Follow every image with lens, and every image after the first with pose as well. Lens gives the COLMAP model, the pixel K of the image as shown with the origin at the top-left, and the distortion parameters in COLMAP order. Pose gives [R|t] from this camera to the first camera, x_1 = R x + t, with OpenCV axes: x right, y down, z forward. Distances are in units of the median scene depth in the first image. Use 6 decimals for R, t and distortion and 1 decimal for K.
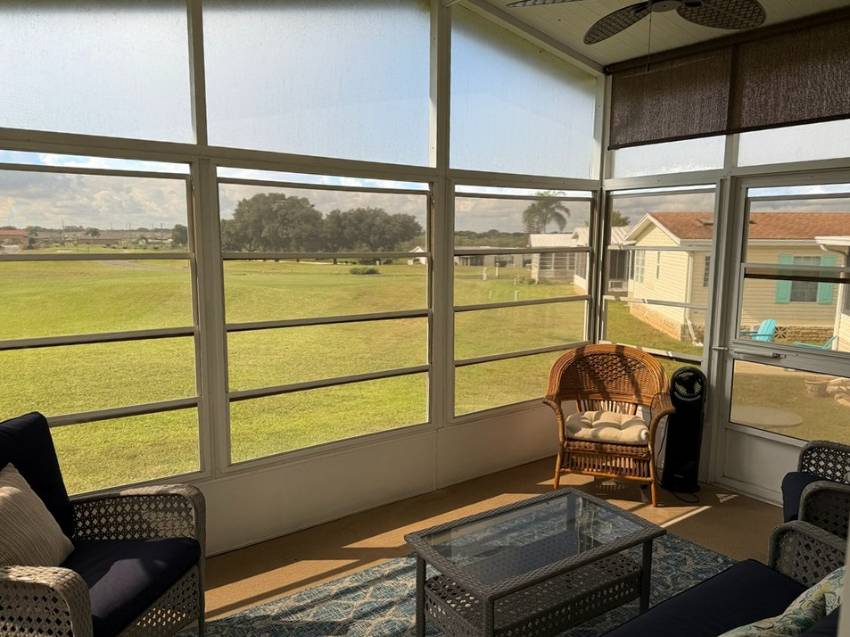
lens RADIAL K [[586.5, 0, 425.2], [0, 586.5, 315.0], [0, 0, 1]] dist [0.134480, -0.190462]
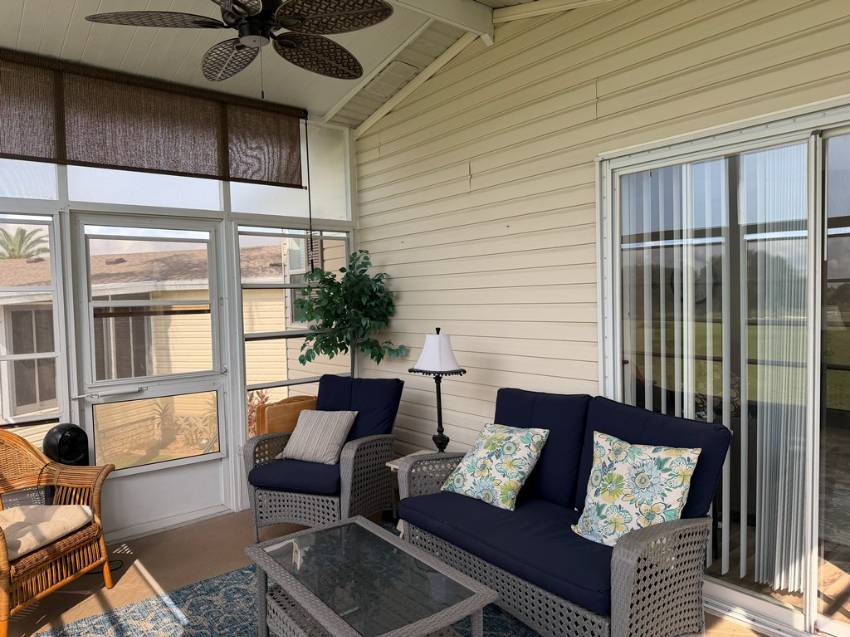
lens RADIAL K [[592.7, 0, 425.0], [0, 592.7, 318.5], [0, 0, 1]] dist [0.140508, -0.205695]
pose [[0.025286, -0.074326, 0.996913, -0.424619], [0.136122, 0.988200, 0.070223, -0.057719], [-0.990369, 0.133927, 0.035105, 0.448320]]
